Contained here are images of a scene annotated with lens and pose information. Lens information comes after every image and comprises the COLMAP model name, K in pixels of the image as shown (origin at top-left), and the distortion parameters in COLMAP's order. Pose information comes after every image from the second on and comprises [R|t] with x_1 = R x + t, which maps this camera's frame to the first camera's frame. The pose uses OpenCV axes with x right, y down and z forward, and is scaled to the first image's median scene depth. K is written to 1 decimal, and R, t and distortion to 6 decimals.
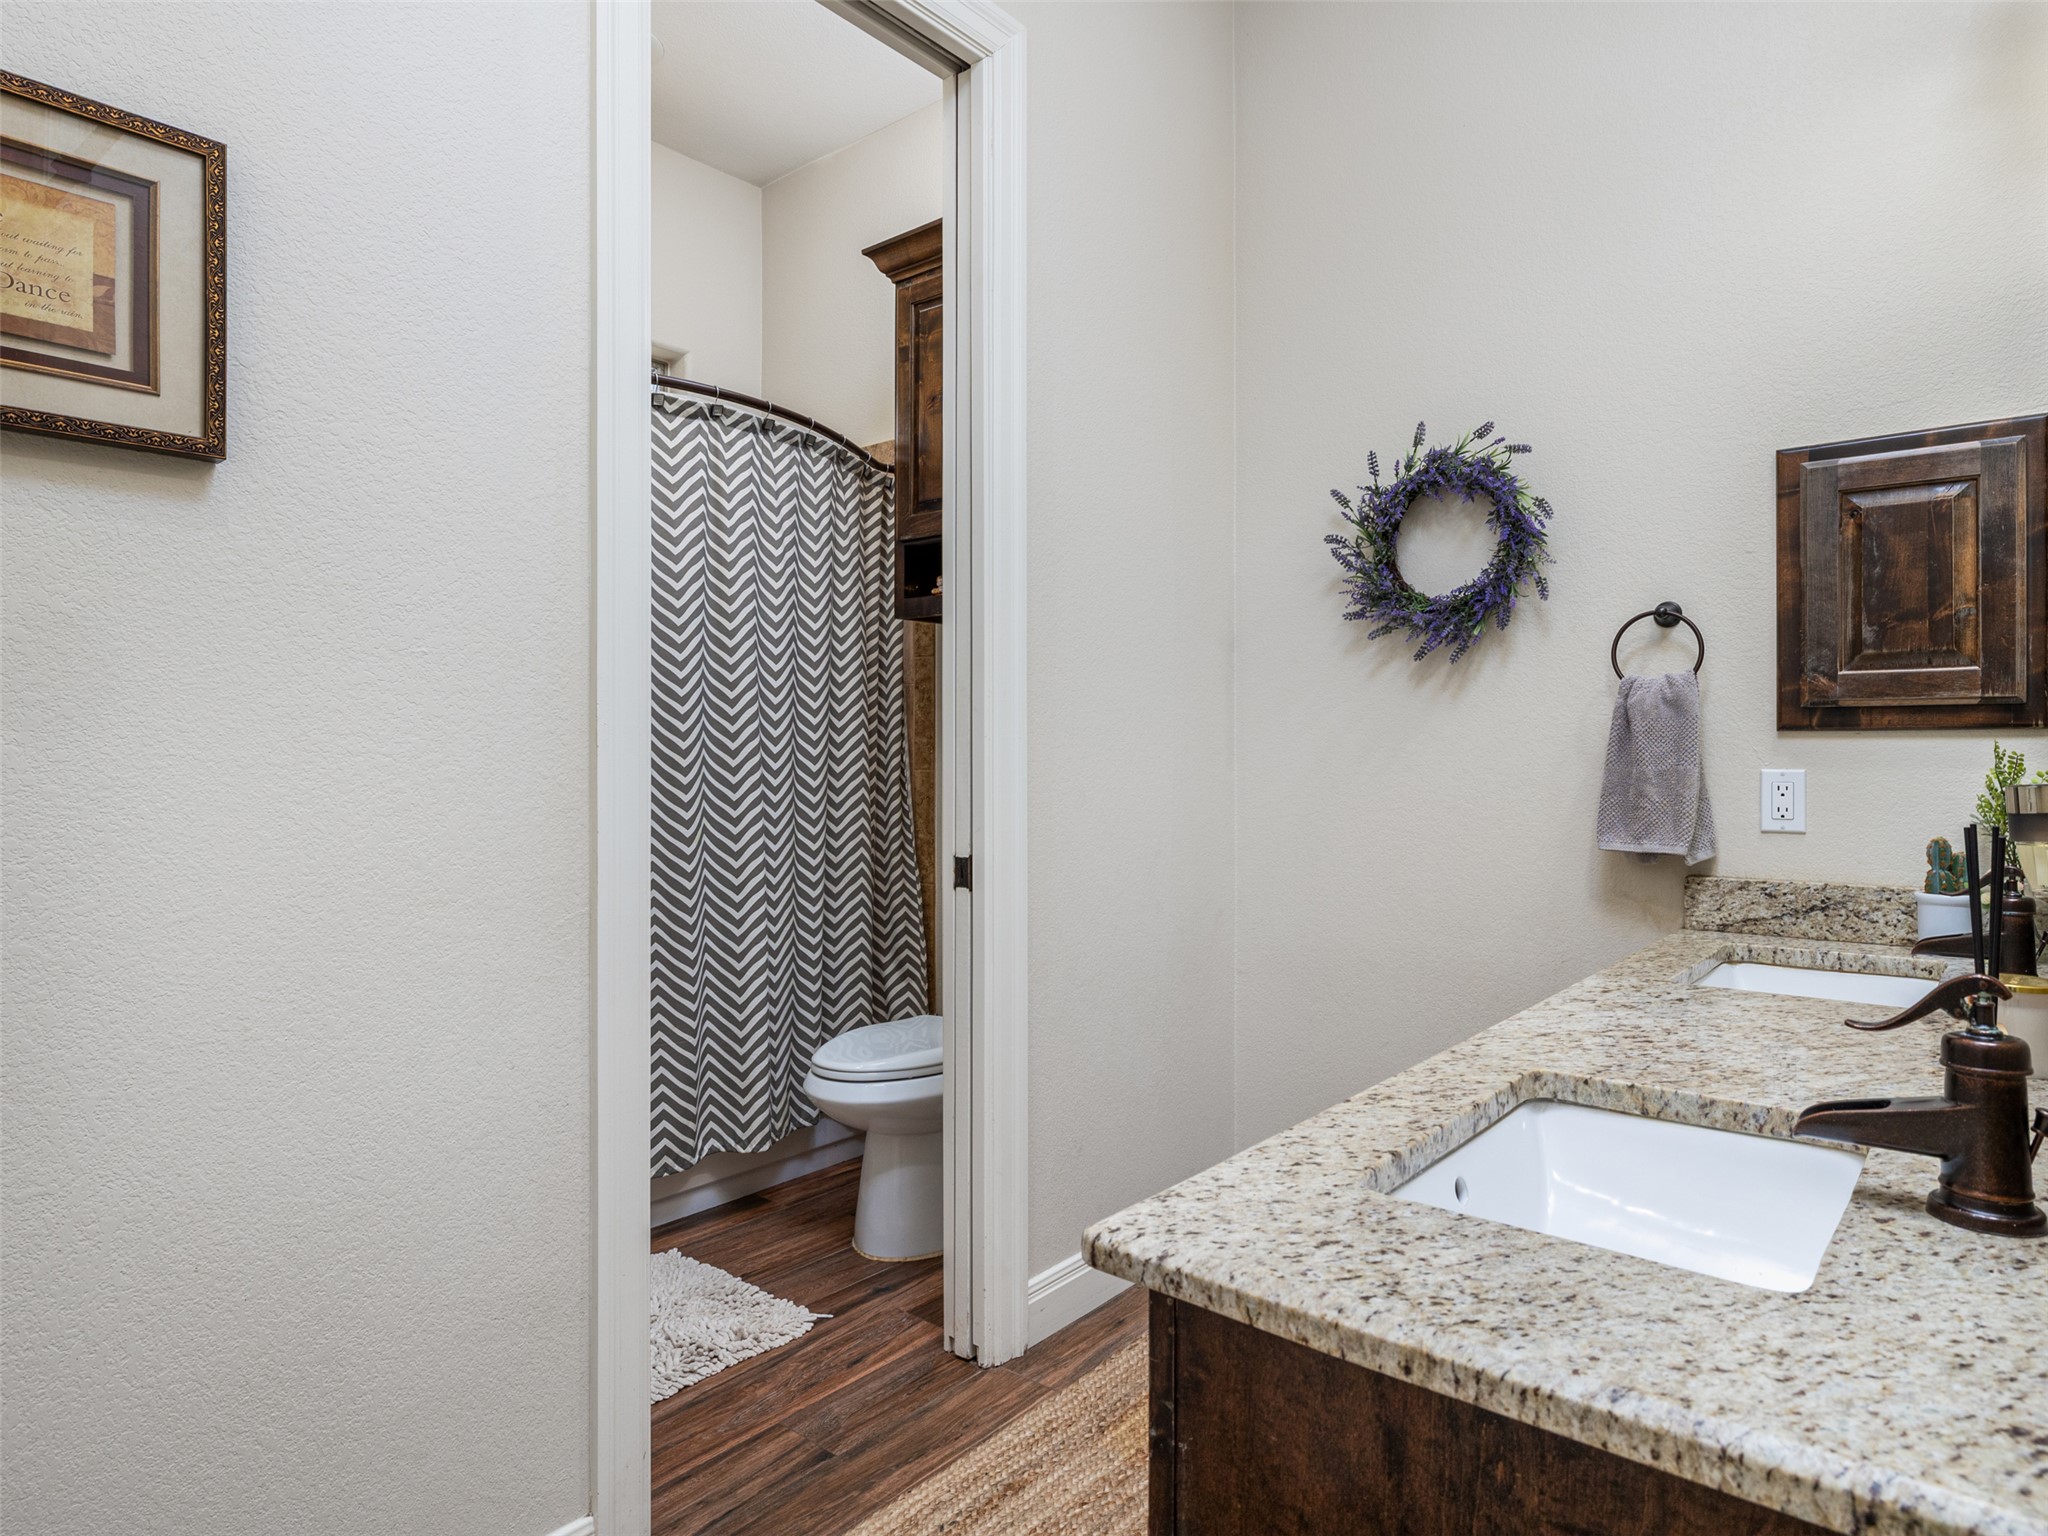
lens RADIAL K [[1170.4, 0, 1024.5], [0, 1170.4, 761.8], [0, 0, 1]] dist [0.004473, 0.000163]
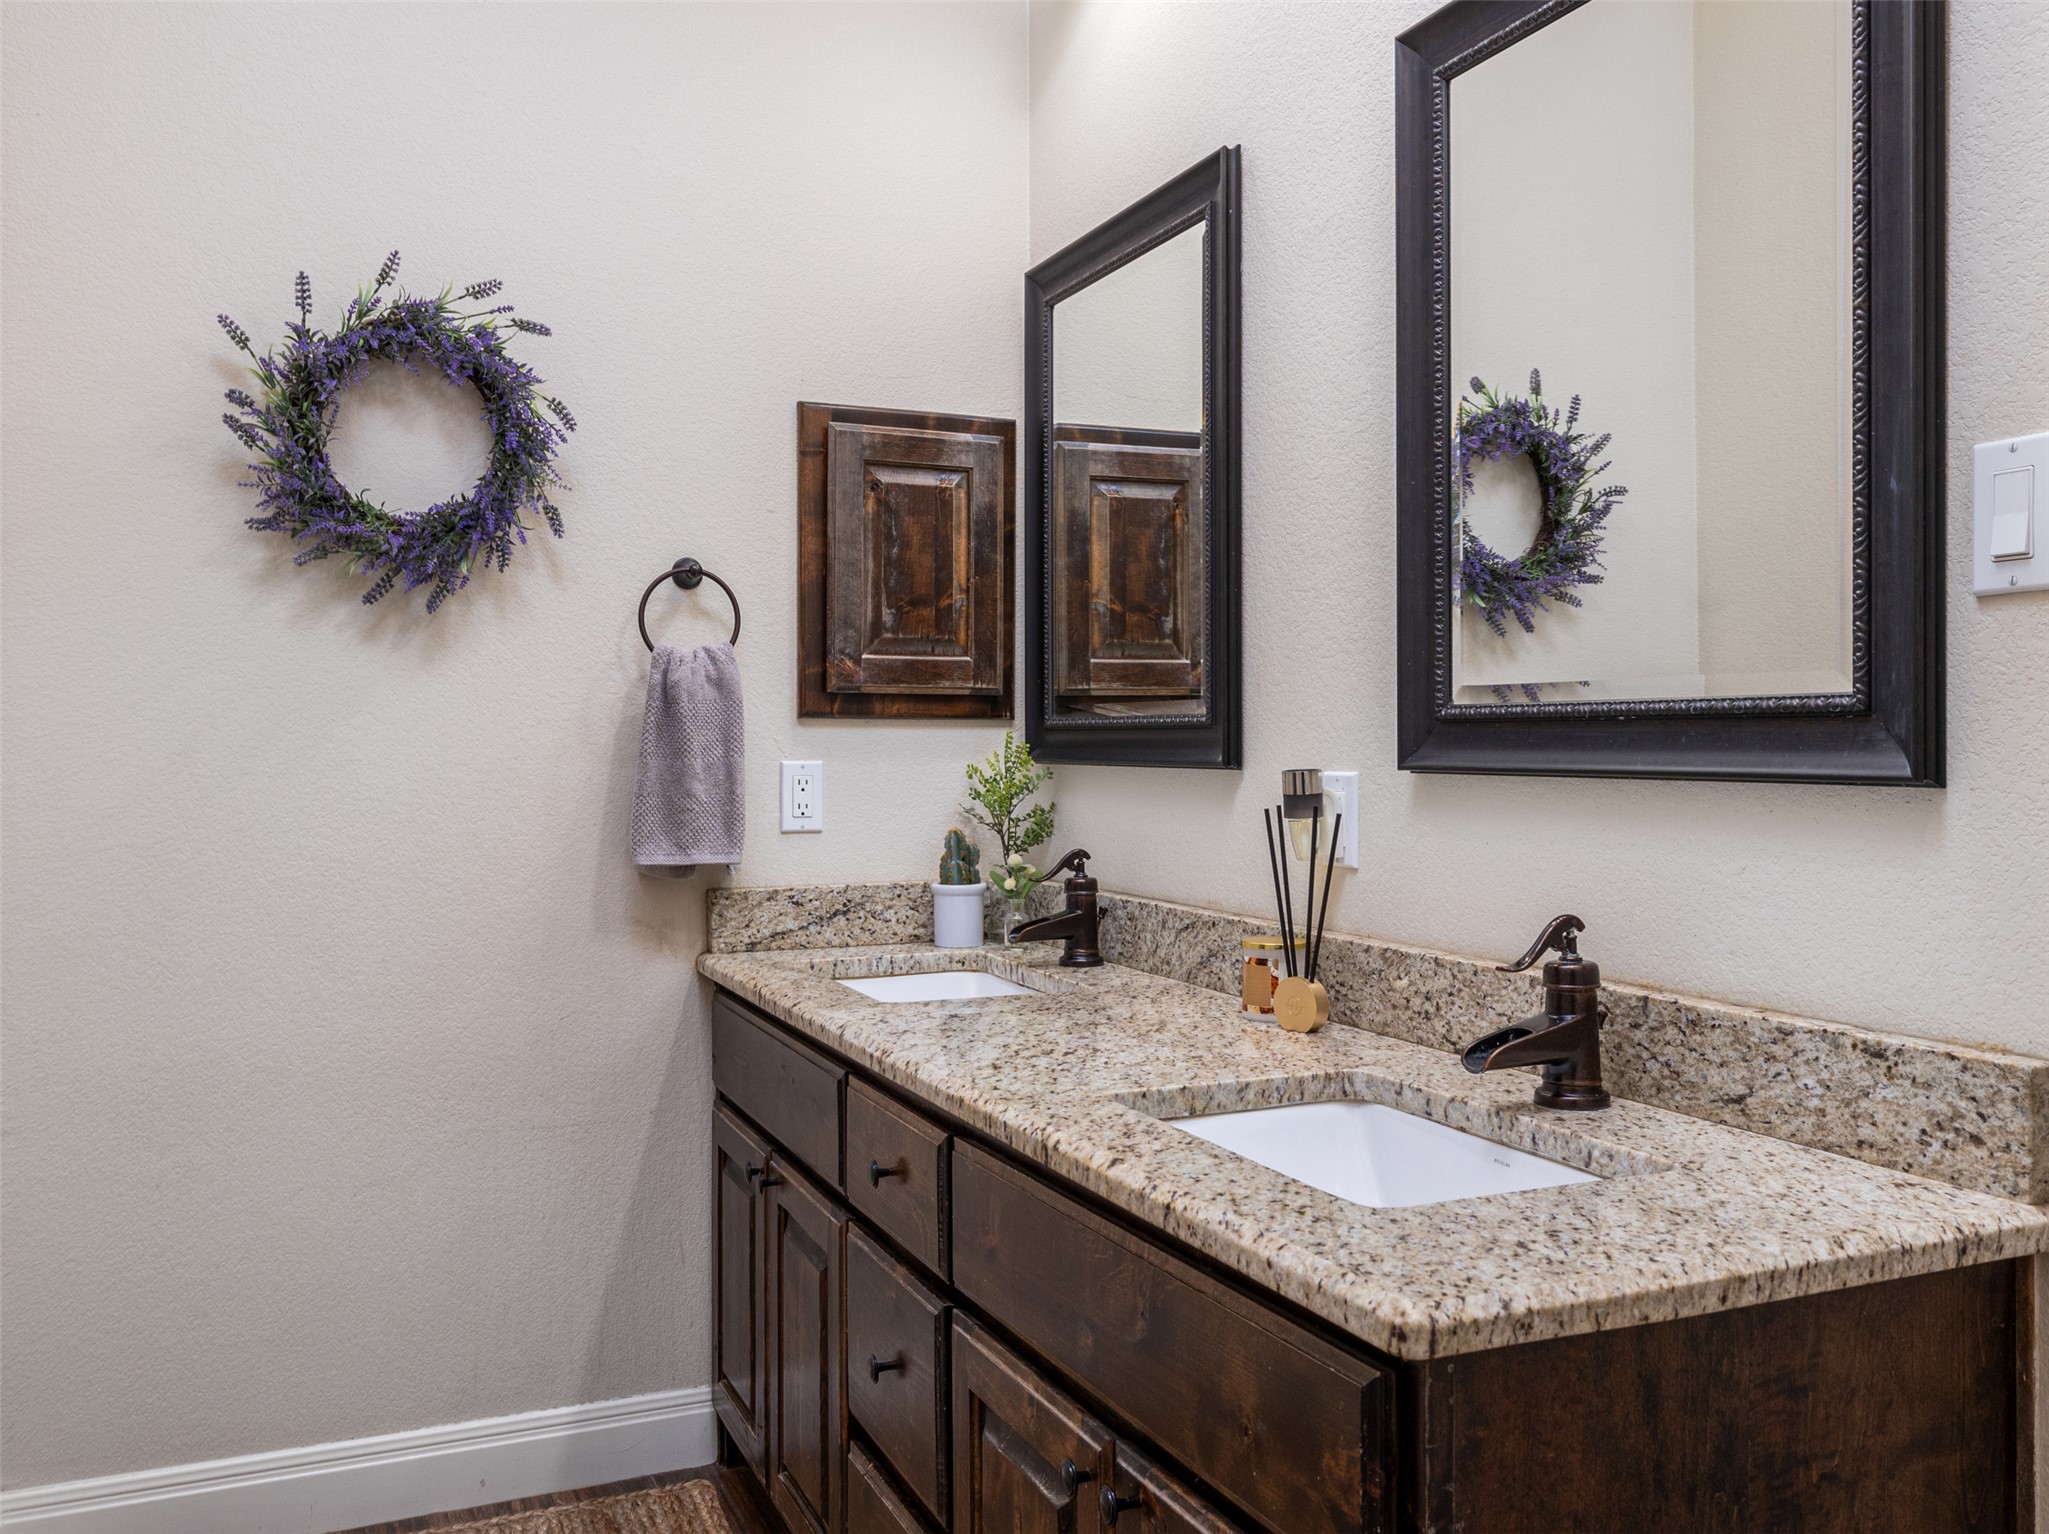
lens RADIAL K [[1707.4, 0, 1023.5], [0, 1707.4, 762.8], [0, 0, 1]] dist [0.003616, 0.009985]
pose [[0.447123, -0.009446, 0.894422, -0.463745], [0.006531, 0.999952, 0.007295, -0.000700], [-0.894449, 0.002580, 0.447164, 0.287288]]
